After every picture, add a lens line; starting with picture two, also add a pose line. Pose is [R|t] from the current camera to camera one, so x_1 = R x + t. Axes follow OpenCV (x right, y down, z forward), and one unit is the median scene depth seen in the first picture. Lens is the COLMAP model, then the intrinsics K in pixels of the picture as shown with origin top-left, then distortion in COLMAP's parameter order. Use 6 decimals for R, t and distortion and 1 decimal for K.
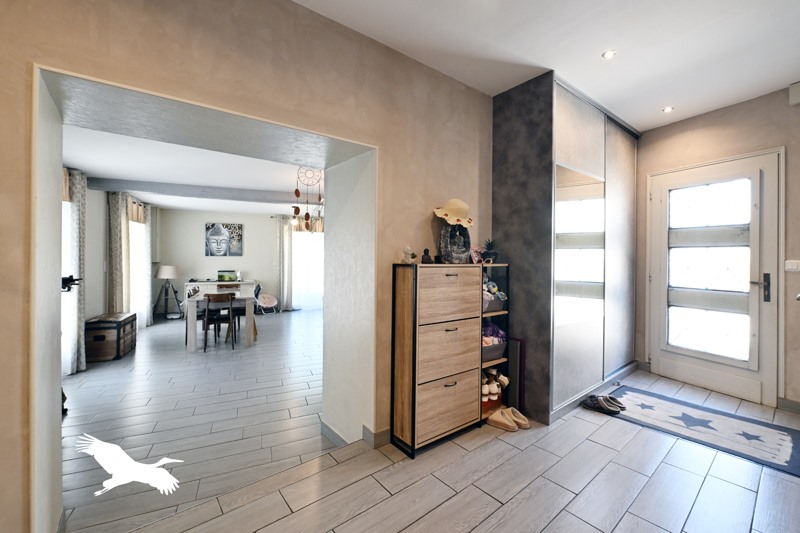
lens RADIAL K [[330.3, 0, 397.2], [0, 330.3, 251.7], [0, 0, 1]] dist [0.000549, 0.000331]
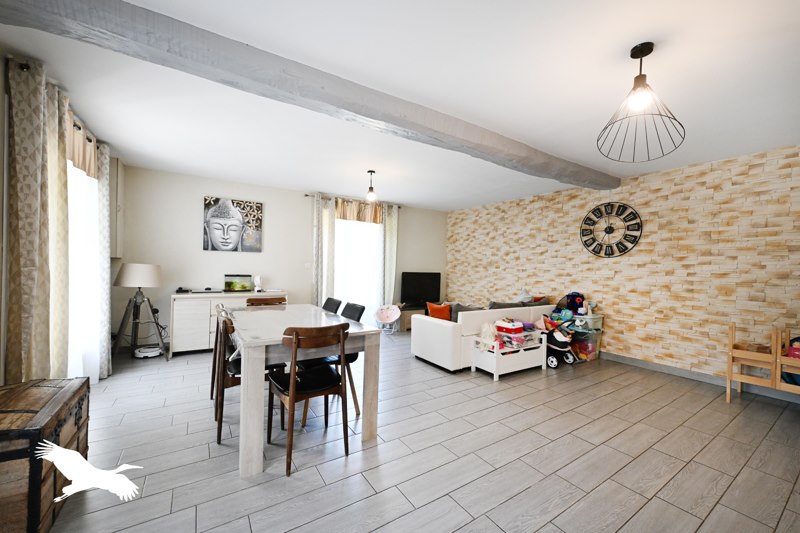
lens RADIAL K [[330.3, 0, 415.5], [0, 330.3, 263.0], [0, 0, 1]] dist [0.000549, 0.000331]
pose [[0.988713, 0.016418, 0.148920, -0.290984], [-0.017611, 0.999822, 0.006695, 0.026215], [-0.148783, -0.009242, 0.988827, 0.346219]]
